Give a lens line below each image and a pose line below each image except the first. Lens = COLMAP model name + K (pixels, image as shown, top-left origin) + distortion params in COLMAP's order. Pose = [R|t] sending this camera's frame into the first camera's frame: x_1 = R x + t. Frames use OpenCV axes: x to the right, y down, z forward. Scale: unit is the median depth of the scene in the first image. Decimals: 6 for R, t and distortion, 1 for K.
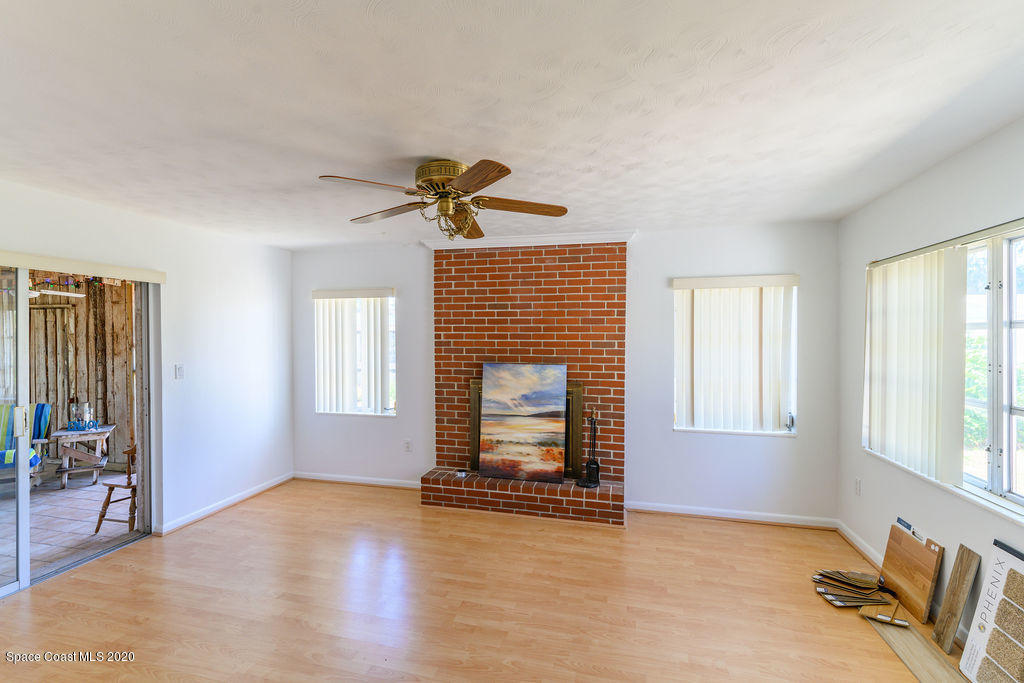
lens RADIAL K [[441.6, 0, 512.6], [0, 441.6, 341.8], [0, 0, 1]] dist [0.001597, -0.000541]
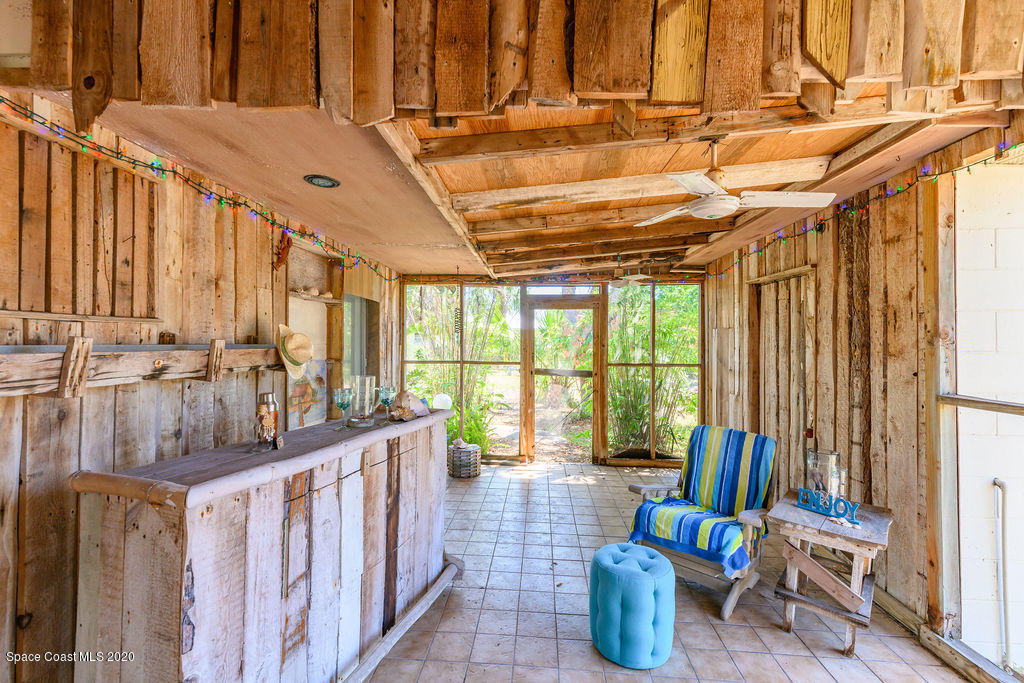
lens RADIAL K [[441.6, 0, 507.0], [0, 441.6, 339.4], [0, 0, 1]] dist [0.001597, -0.000541]
pose [[0.171722, -0.000526, -0.985145, -0.510878], [-0.015405, 0.999876, -0.003219, 0.019787], [0.985025, 0.015729, 0.171693, 0.525114]]
